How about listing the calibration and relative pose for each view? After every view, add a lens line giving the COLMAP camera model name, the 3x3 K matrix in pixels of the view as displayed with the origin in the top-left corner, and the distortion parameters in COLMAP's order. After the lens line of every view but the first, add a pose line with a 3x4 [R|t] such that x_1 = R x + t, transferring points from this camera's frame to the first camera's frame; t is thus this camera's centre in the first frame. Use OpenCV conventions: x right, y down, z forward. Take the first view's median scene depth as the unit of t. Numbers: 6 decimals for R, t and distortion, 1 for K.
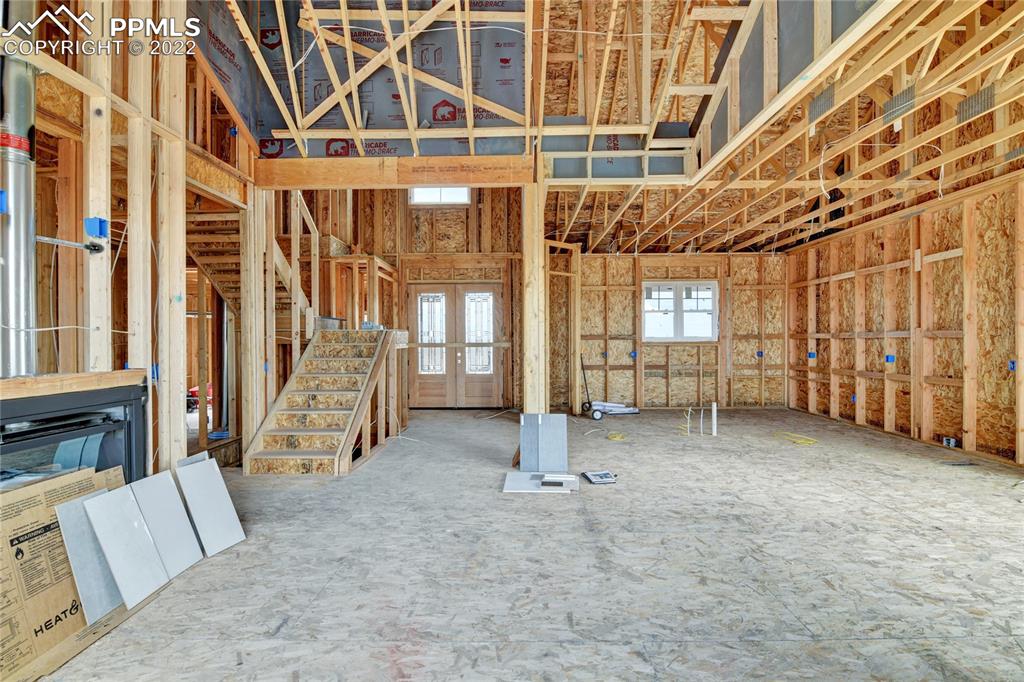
lens RADIAL K [[469.3, 0, 512.0], [0, 469.3, 341.0], [0, 0, 1]] dist [0.021314, 0.000044]
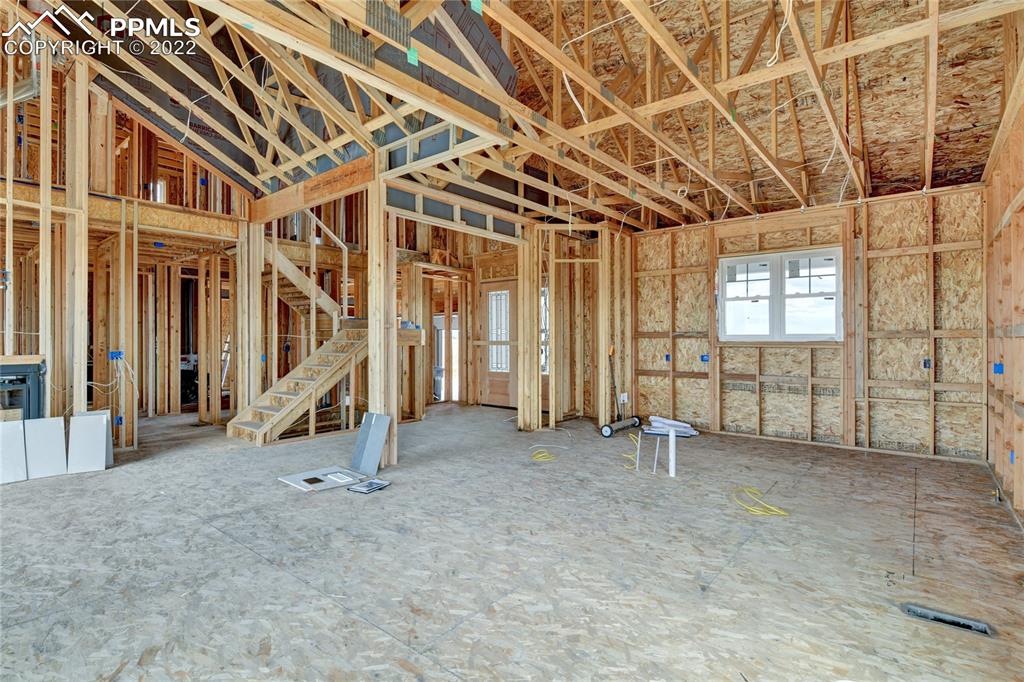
lens RADIAL K [[489.5, 0, 507.5], [0, 489.5, 337.3], [0, 0, 1]] dist [-0.001142, -0.000371]
pose [[0.783611, 0.002656, -0.621247, 0.487824], [-0.004132, 0.999991, -0.000936, -0.002326], [0.621239, 0.003301, 0.783614, 0.199167]]
